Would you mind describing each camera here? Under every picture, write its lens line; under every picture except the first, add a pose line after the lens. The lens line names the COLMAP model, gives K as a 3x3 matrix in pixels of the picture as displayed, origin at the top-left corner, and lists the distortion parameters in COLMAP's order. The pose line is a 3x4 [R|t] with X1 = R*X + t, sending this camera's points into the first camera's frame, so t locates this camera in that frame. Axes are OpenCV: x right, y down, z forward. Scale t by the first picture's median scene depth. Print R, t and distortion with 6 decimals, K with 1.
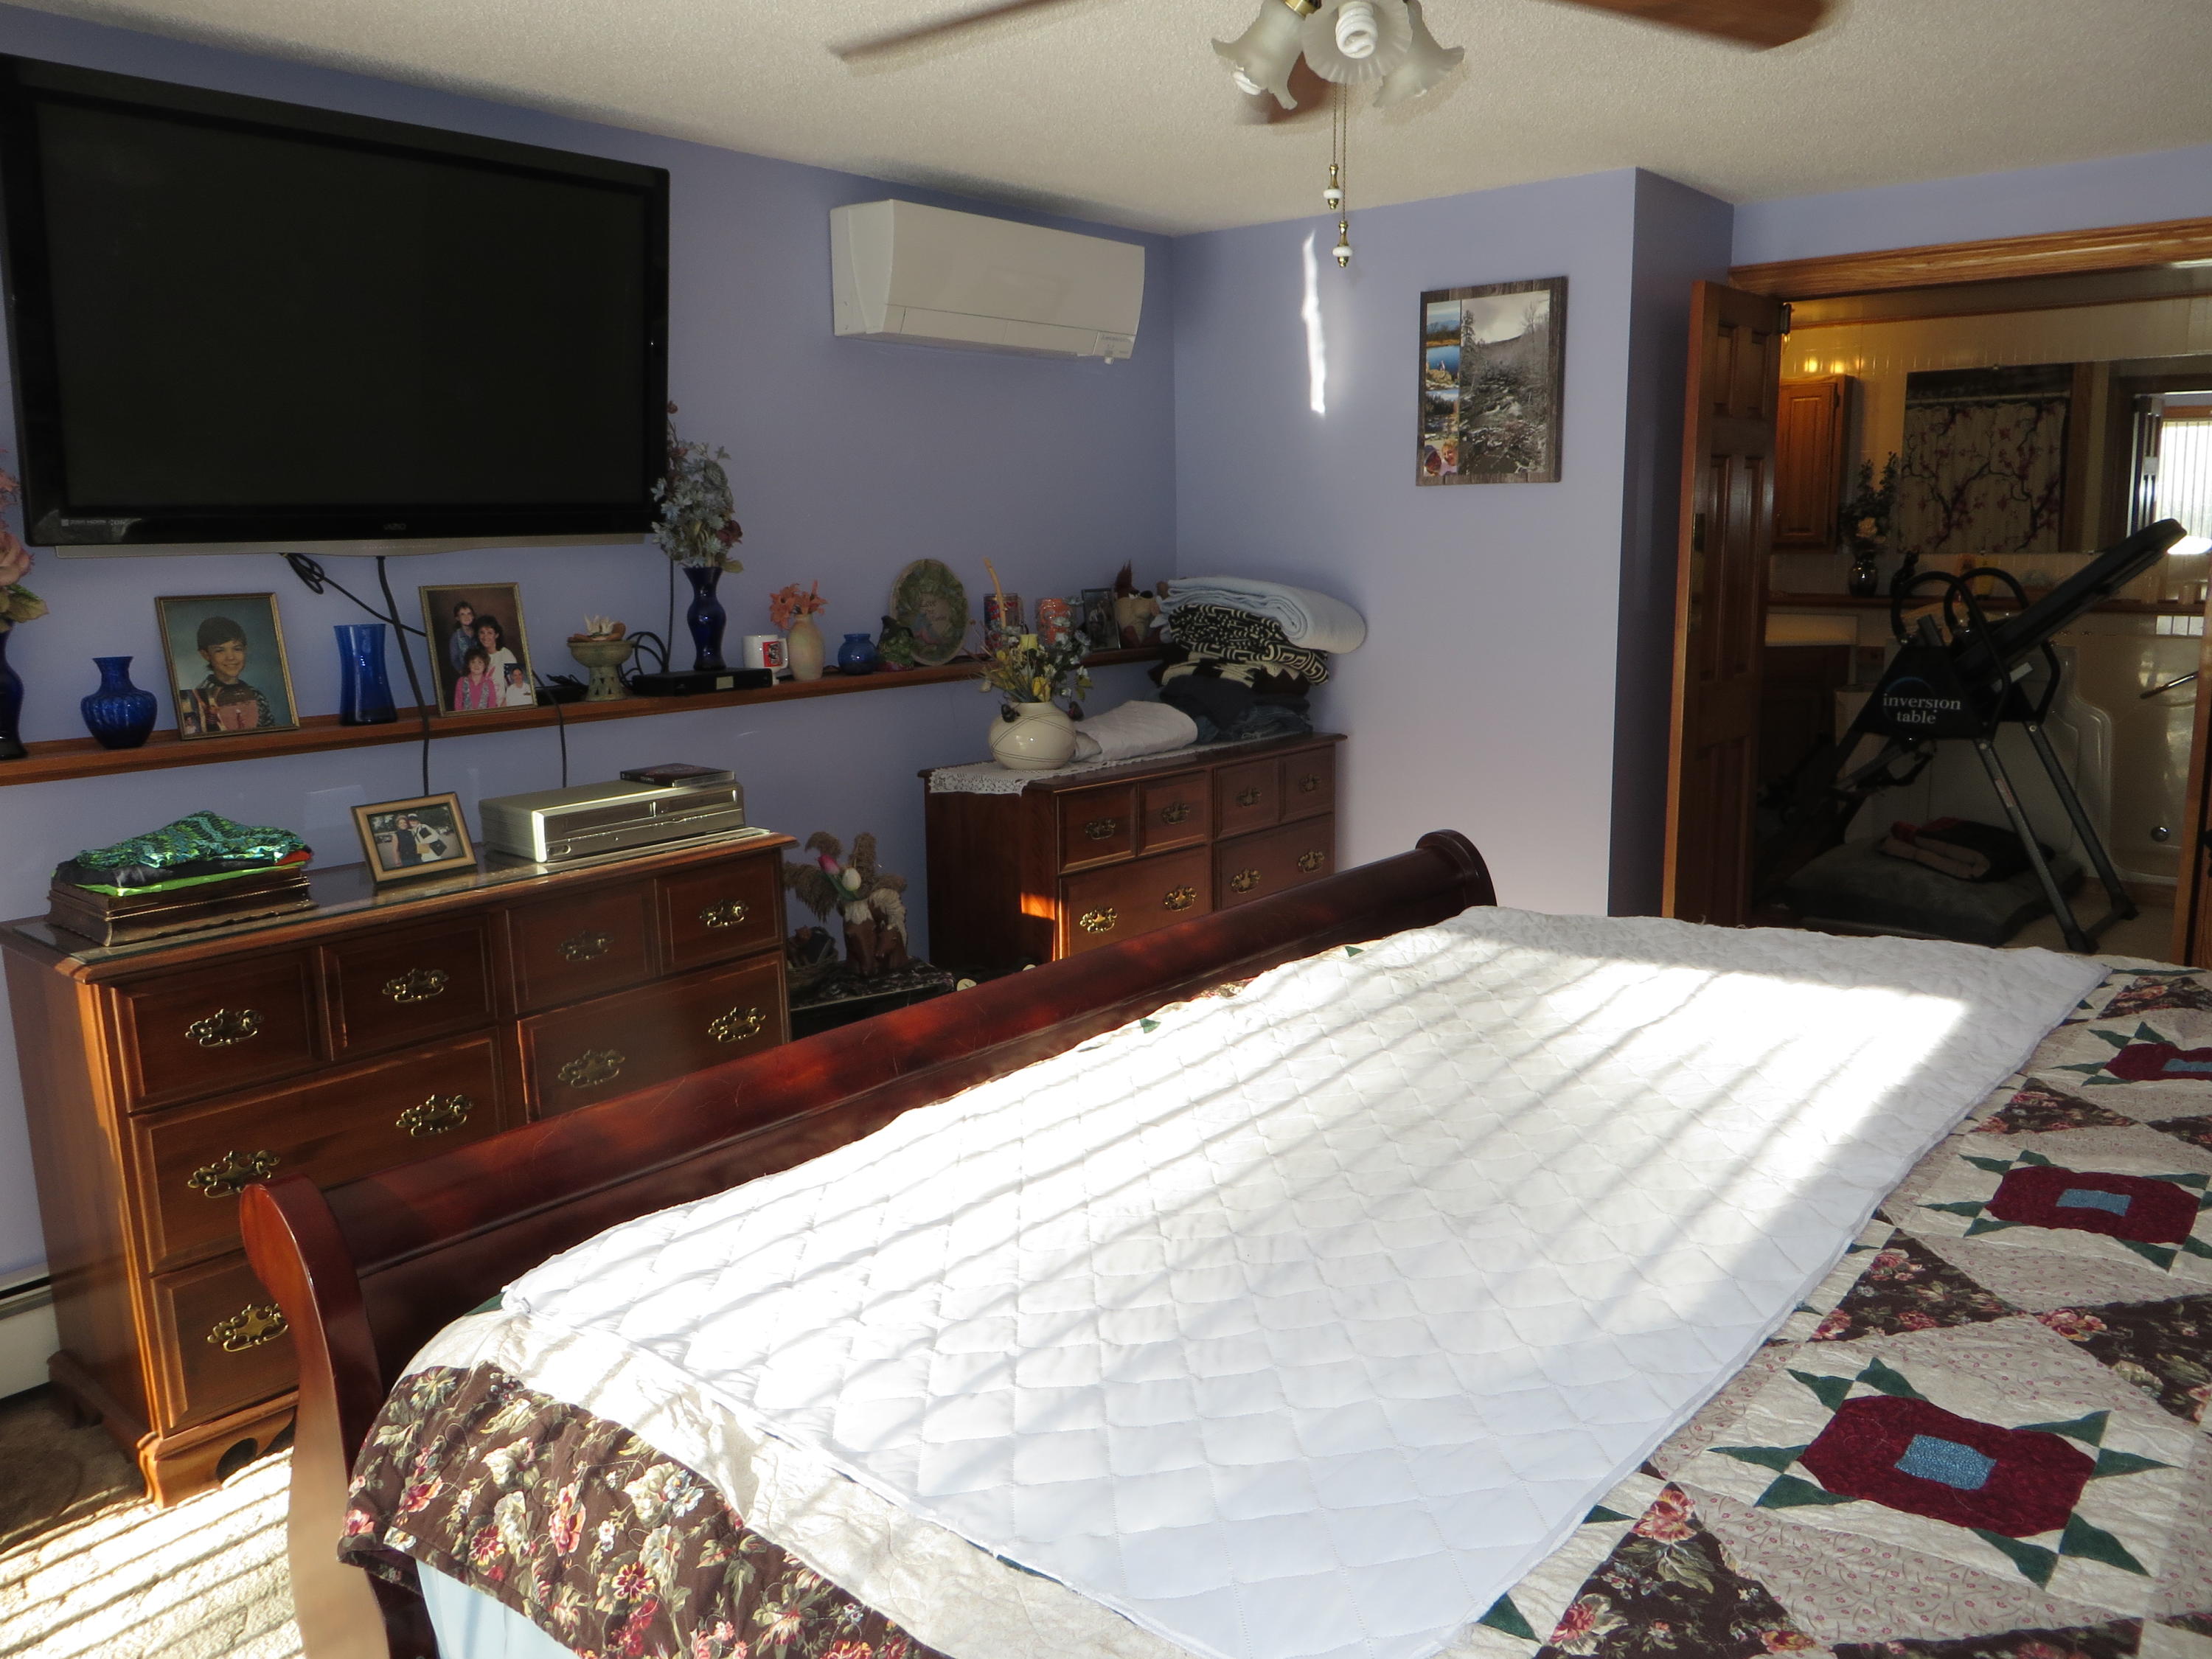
lens RADIAL K [[1651.0, 0, 1099.2], [0, 1651.0, 818.7], [0, 0, 1]] dist [-0.011886, -0.004522]
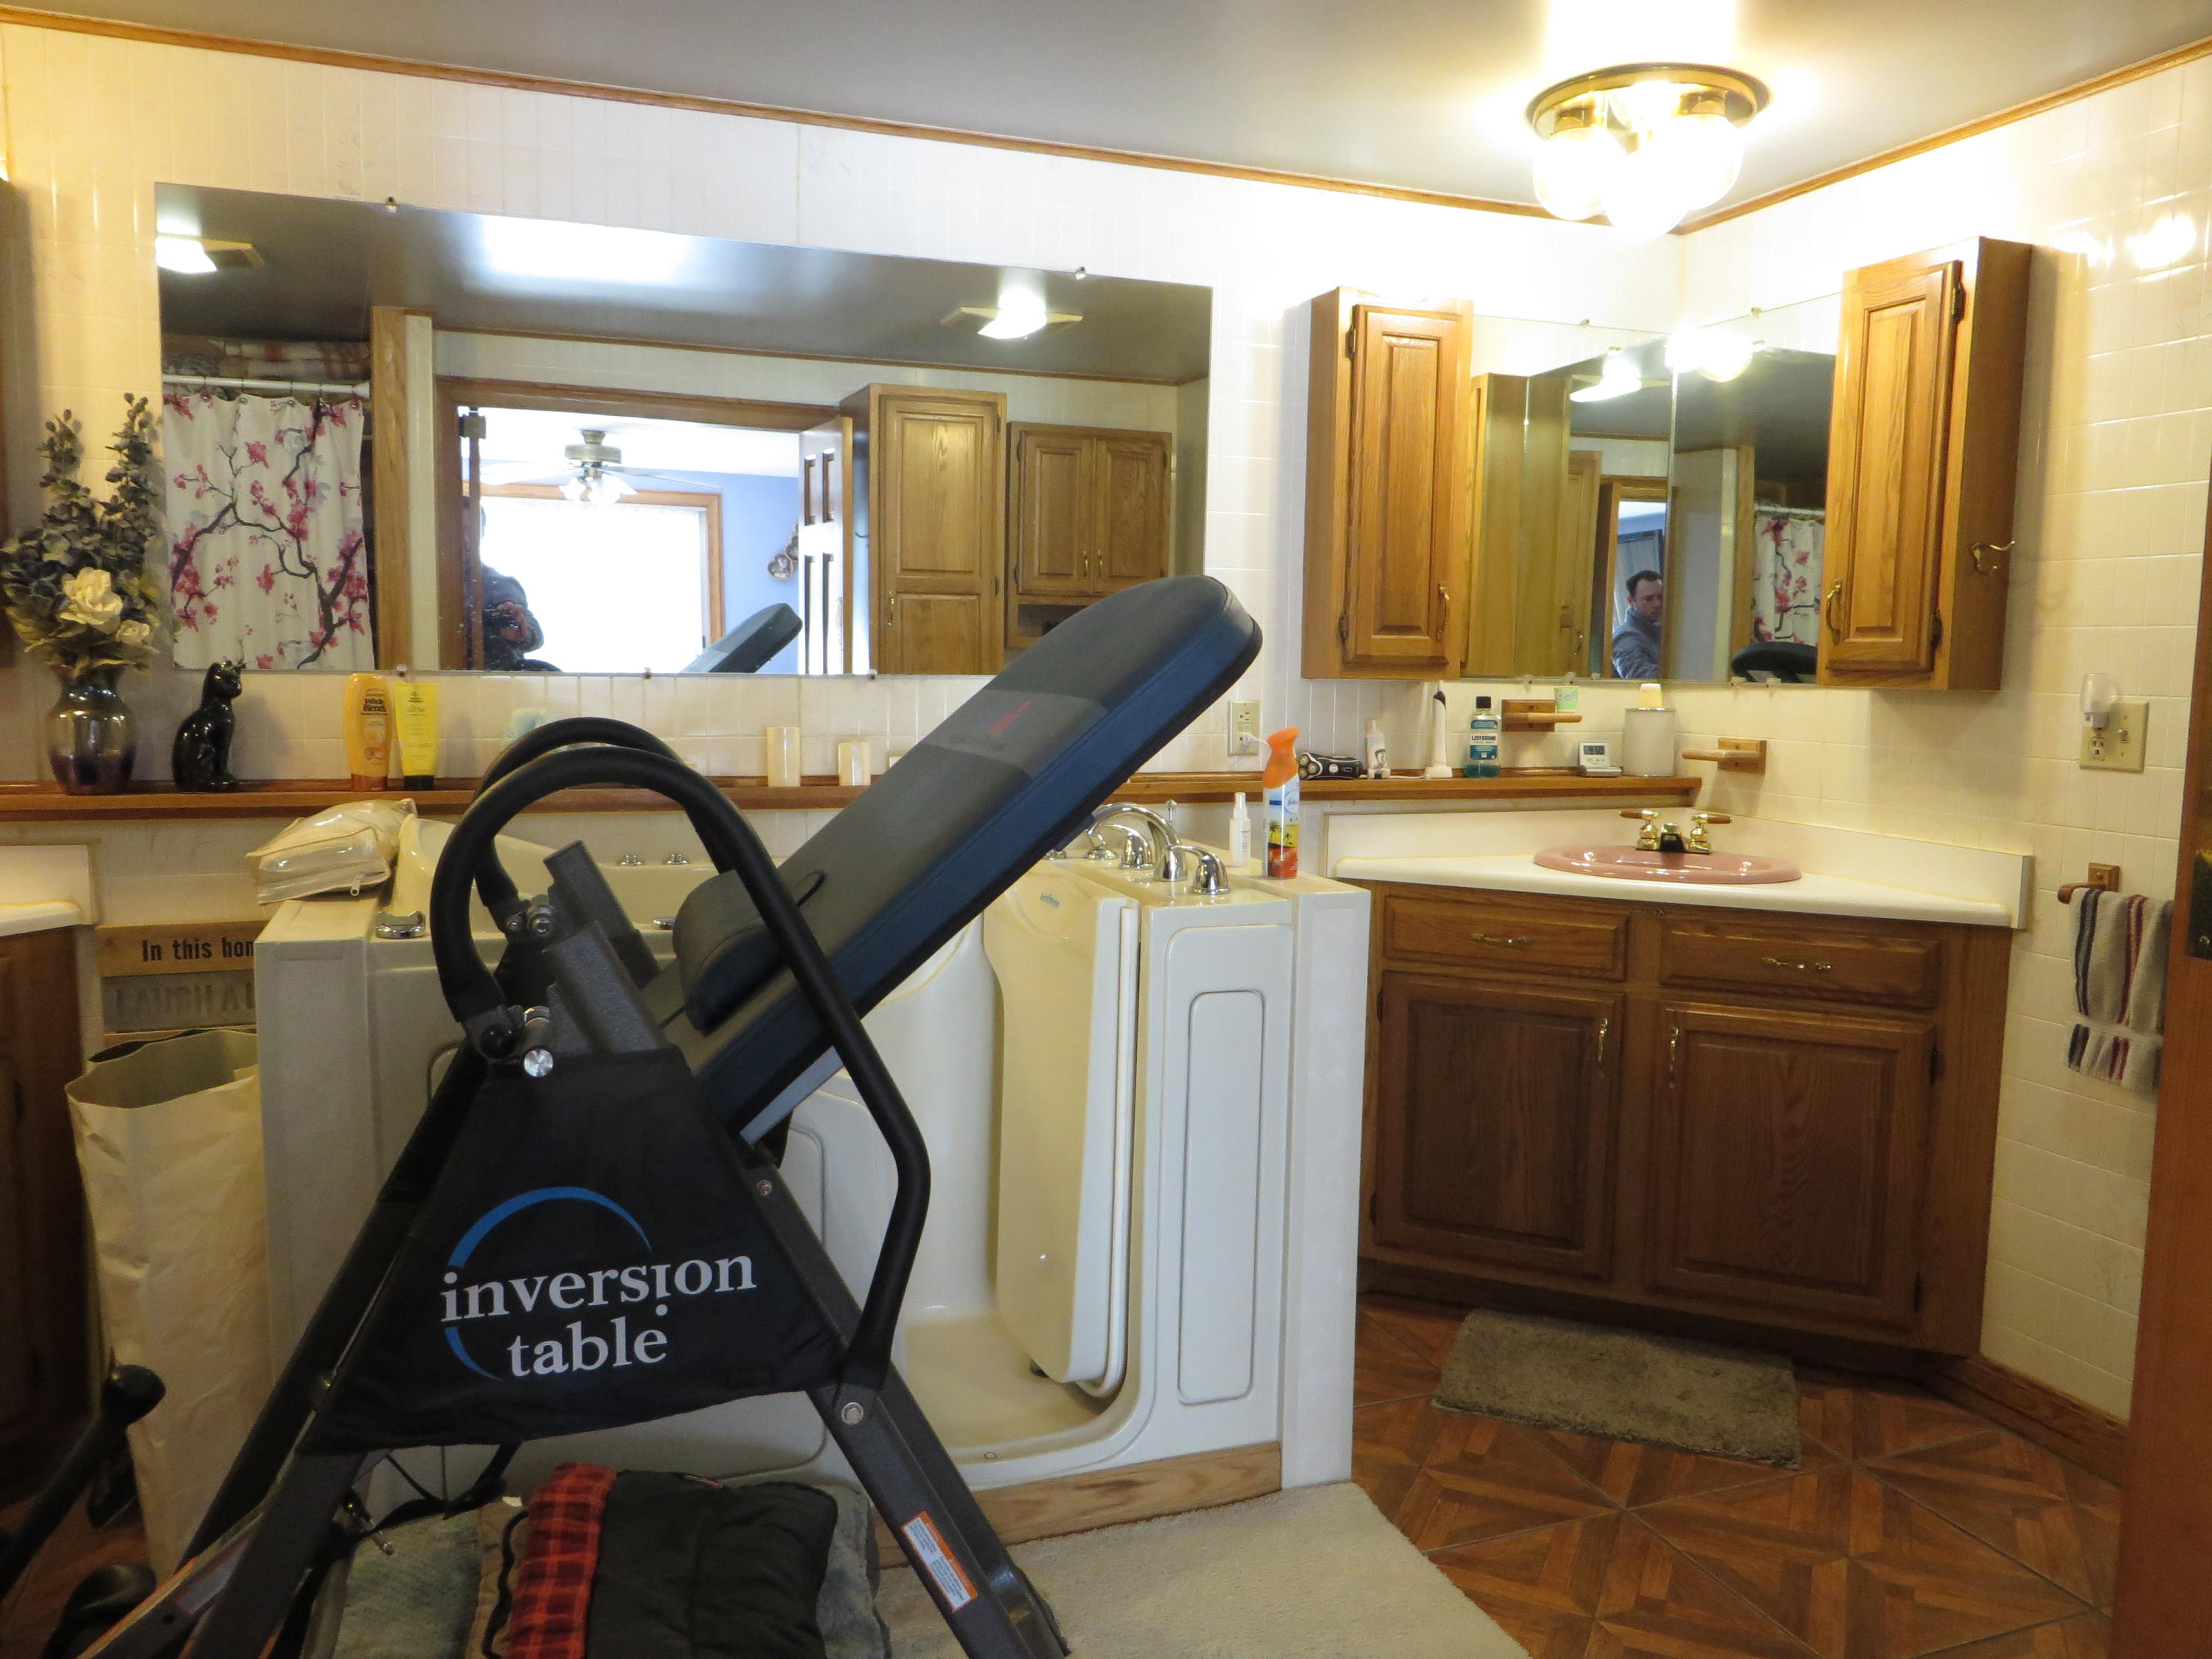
lens RADIAL K [[1651.0, 0, 1099.2], [0, 1651.0, 818.7], [0, 0, 1]] dist [-0.011886, -0.004522]
pose [[0.487566, -0.068849, 0.870367, 0.208050], [0.129689, 0.991538, 0.005784, -0.082365], [-0.863400, 0.110057, 0.492369, 0.511818]]
